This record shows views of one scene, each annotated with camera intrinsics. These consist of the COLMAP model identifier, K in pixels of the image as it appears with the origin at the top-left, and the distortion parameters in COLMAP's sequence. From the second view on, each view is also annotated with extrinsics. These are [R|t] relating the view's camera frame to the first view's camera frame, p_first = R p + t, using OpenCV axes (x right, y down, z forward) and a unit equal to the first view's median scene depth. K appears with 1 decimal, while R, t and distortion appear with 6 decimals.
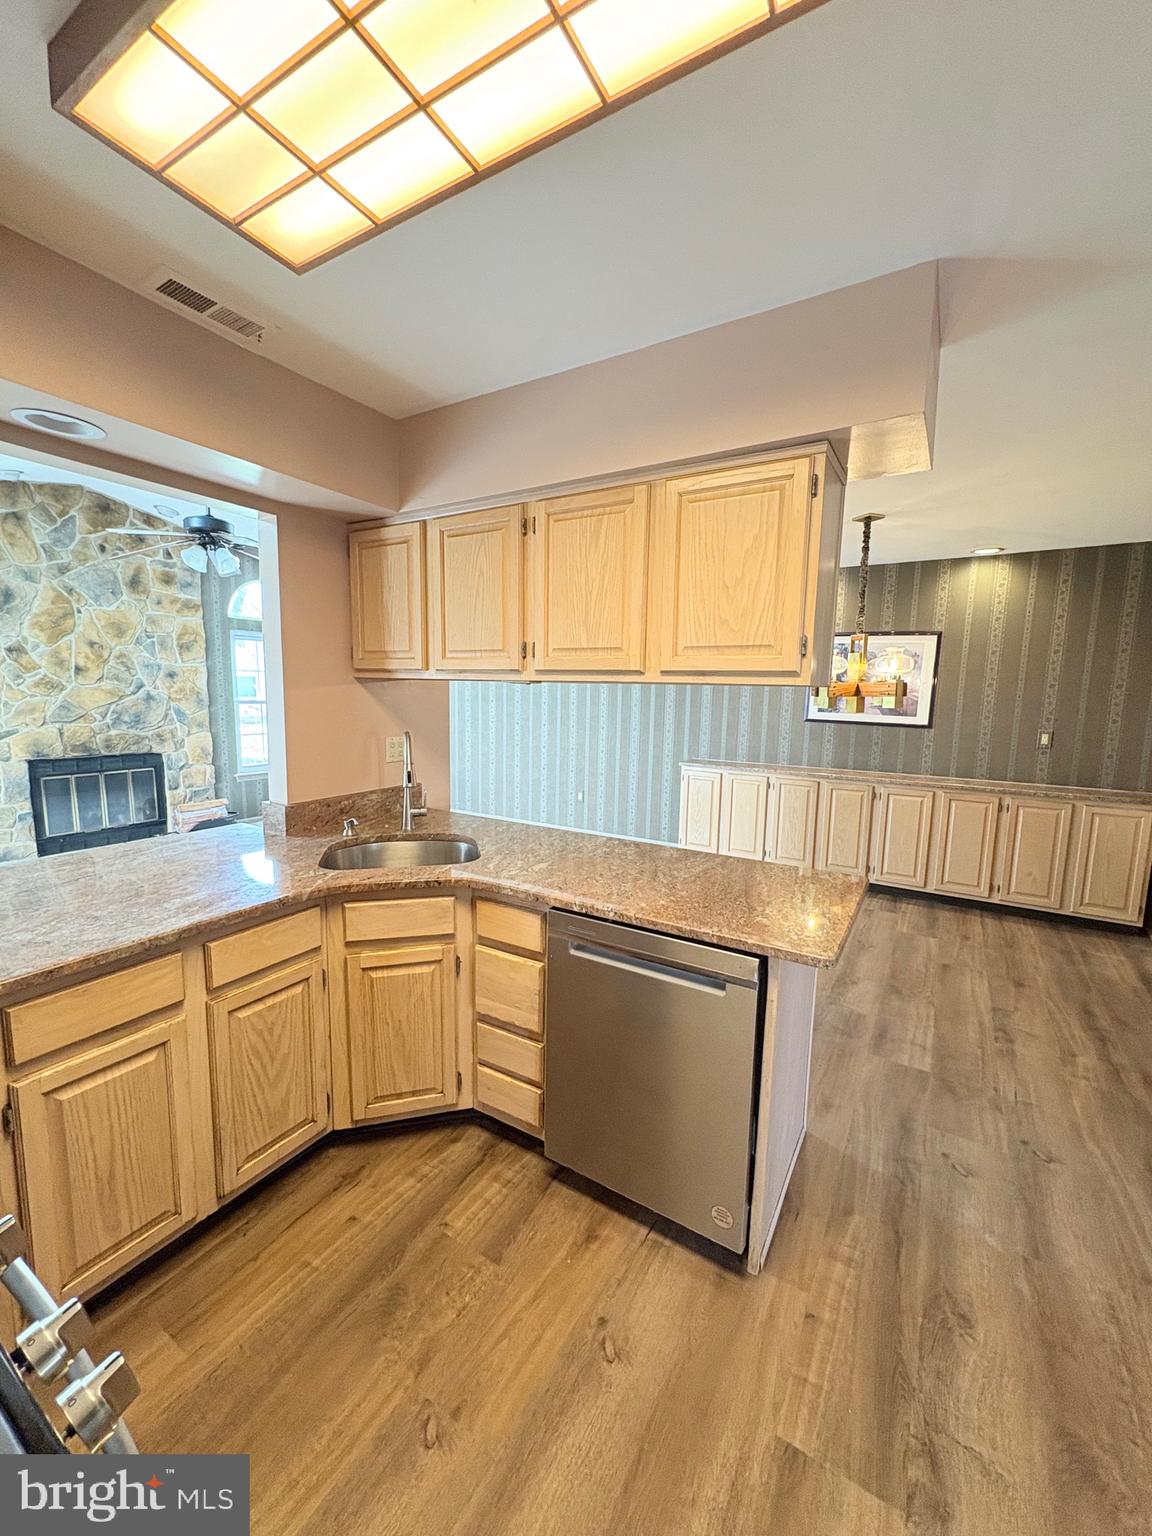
lens RADIAL K [[611.0, 0, 576.0], [0, 611.0, 769.8], [0, 0, 1]] dist [-0.000160, 0.000565]
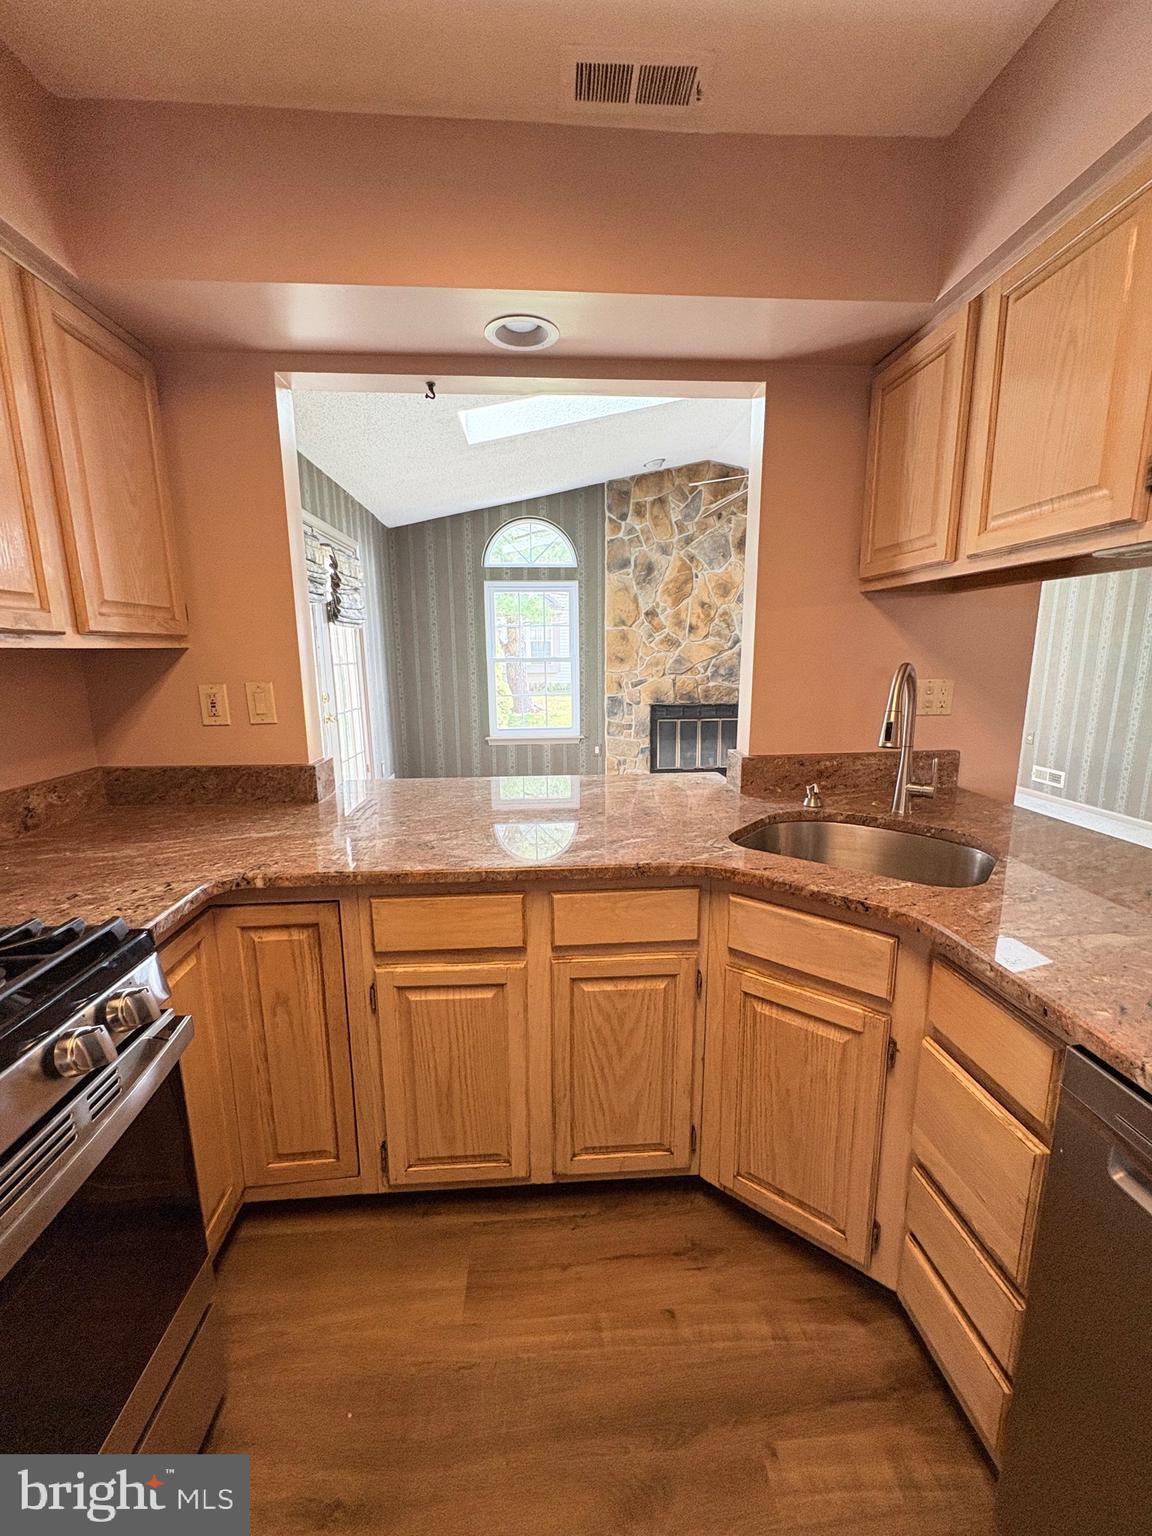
lens RADIAL K [[611.0, 0, 576.8], [0, 611.0, 769.7], [0, 0, 1]] dist [-0.000160, 0.000565]
pose [[0.574556, 0.128420, -0.808327, 0.059714], [-0.085308, 0.991631, 0.096905, 0.016738], [0.814007, 0.013279, 0.580703, 0.349816]]
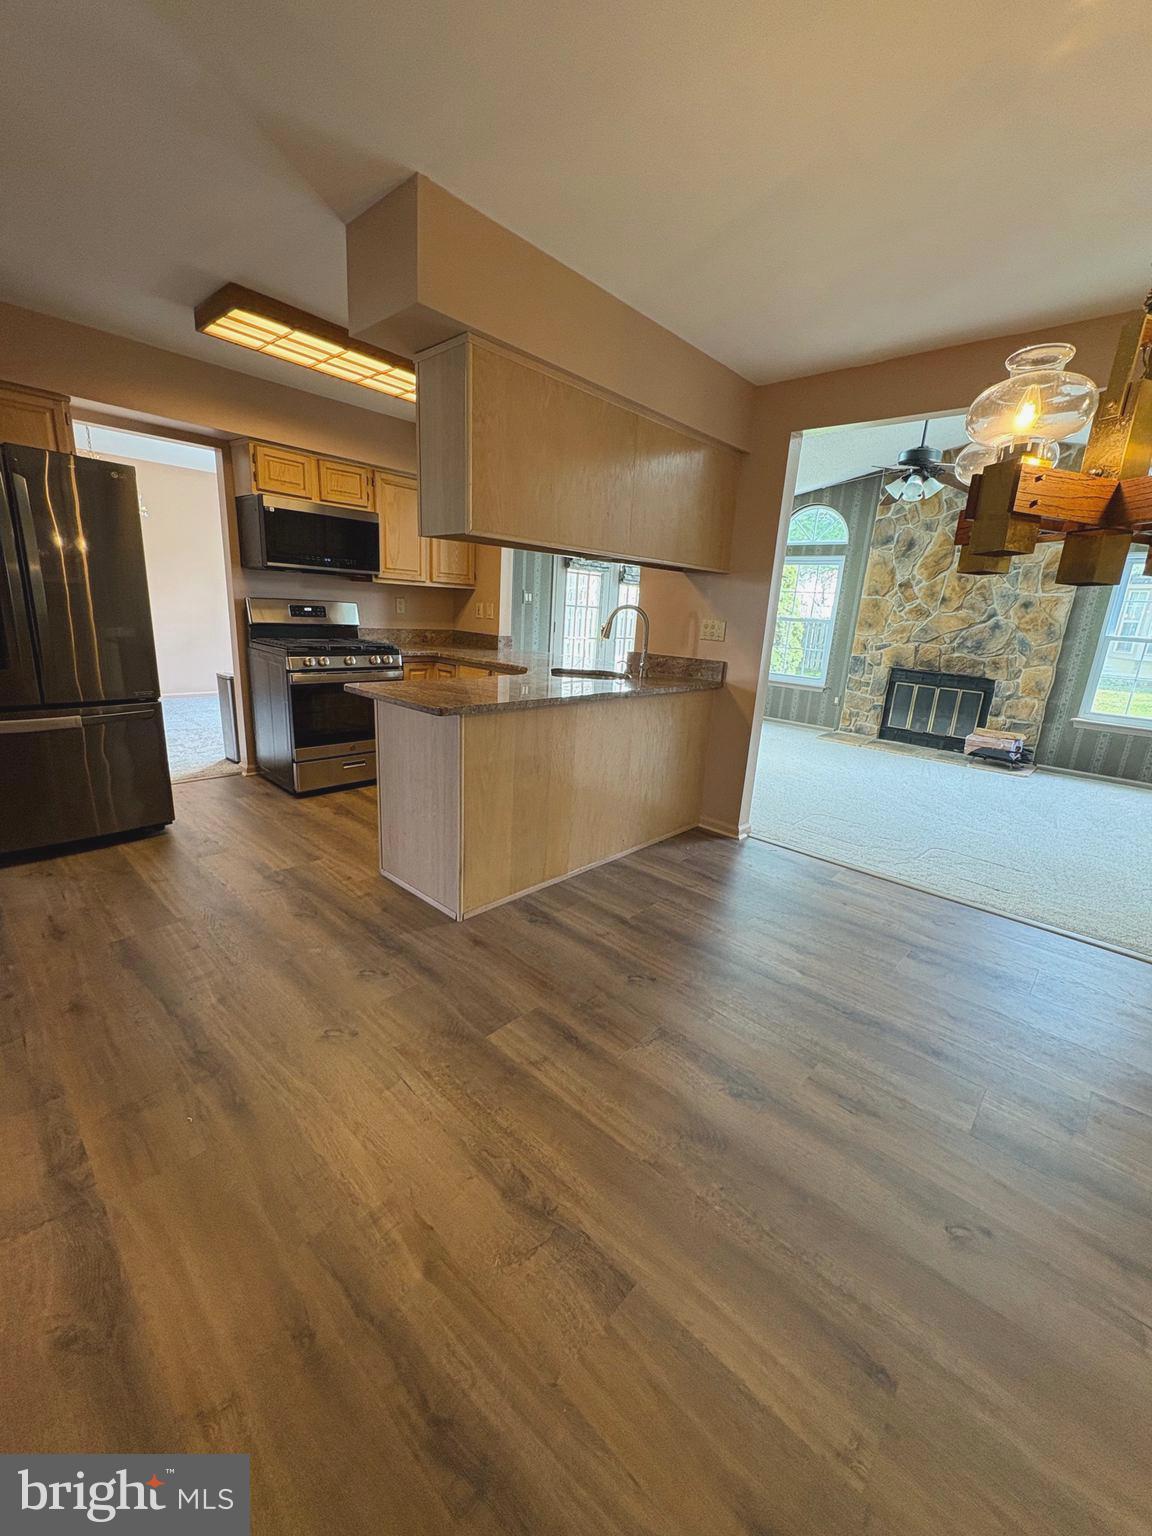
lens RADIAL K [[611.0, 0, 576.3], [0, 611.0, 770.1], [0, 0, 1]] dist [-0.000160, 0.000565]
pose [[-0.199387, 0.223384, -0.954120, 1.278349], [-0.189943, 0.946393, 0.261268, -0.045265], [0.961336, 0.233322, -0.146268, 1.205216]]
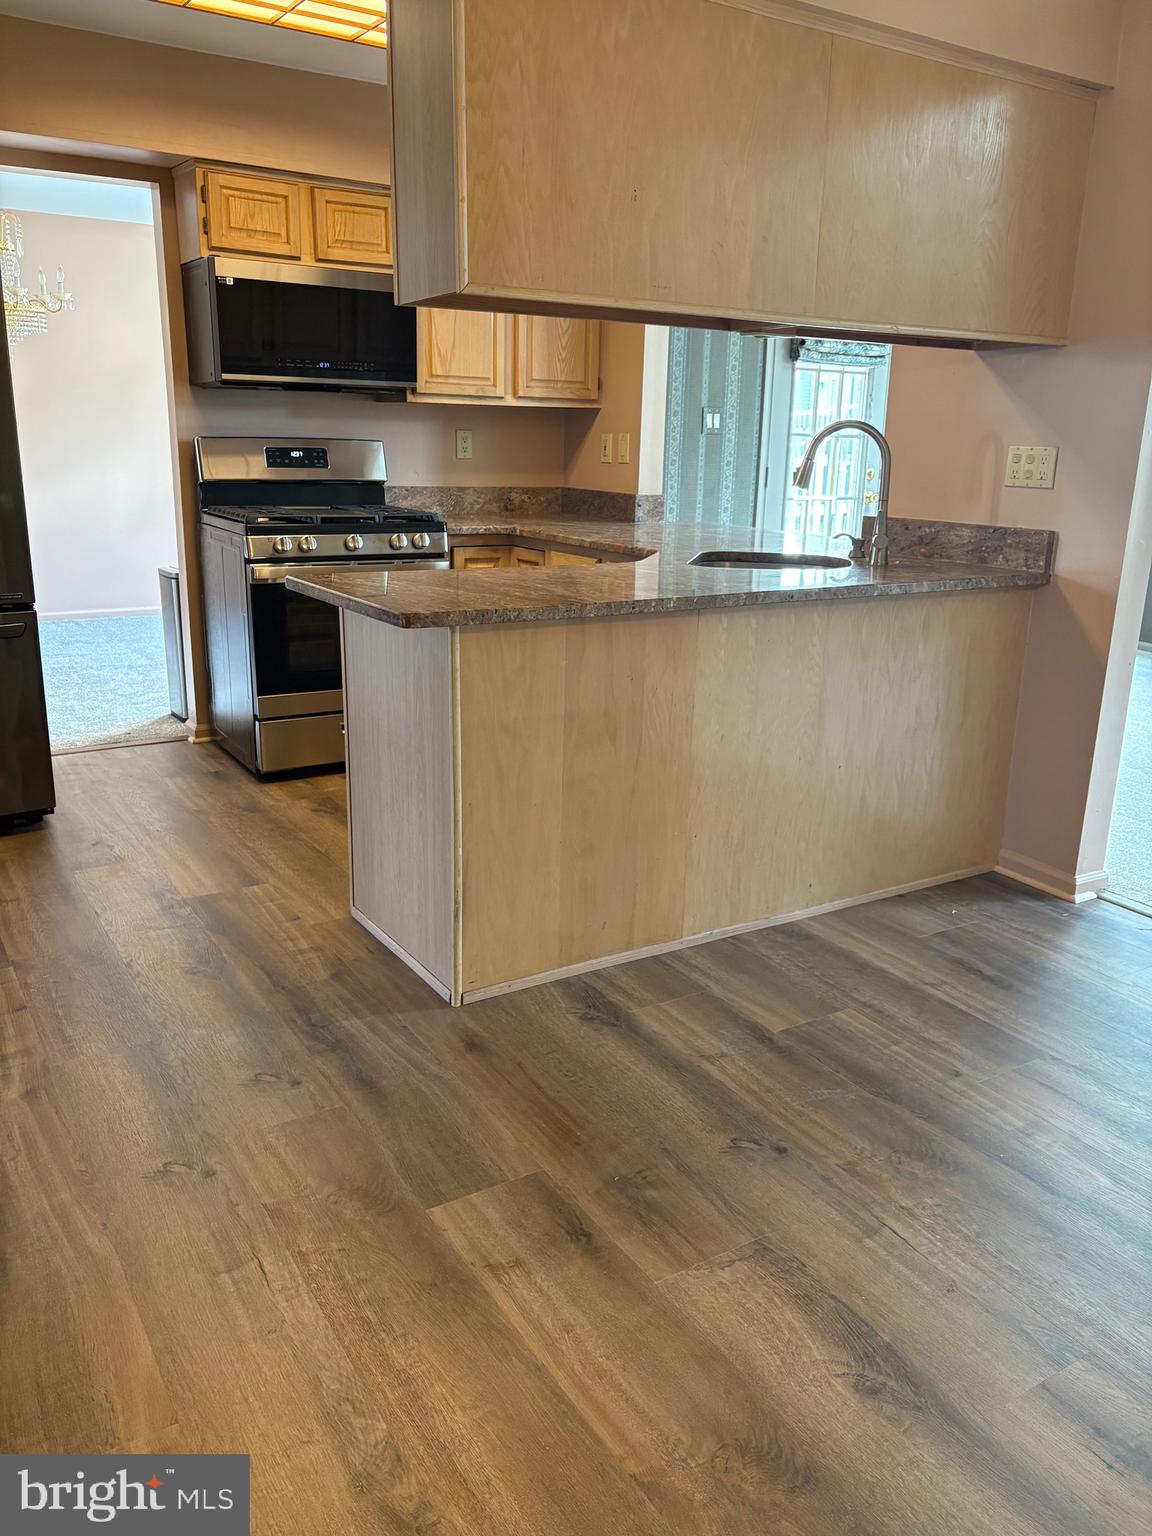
lens RADIAL K [[1166.1, 0, 575.8], [0, 1166.1, 765.3], [0, 0, 1]] dist [0.034854, -0.026610]
pose [[-0.445086, 0.212217, -0.869978, 1.230114], [-0.149717, 0.940204, 0.305944, -0.054159], [0.882883, 0.266422, -0.386699, 1.390771]]
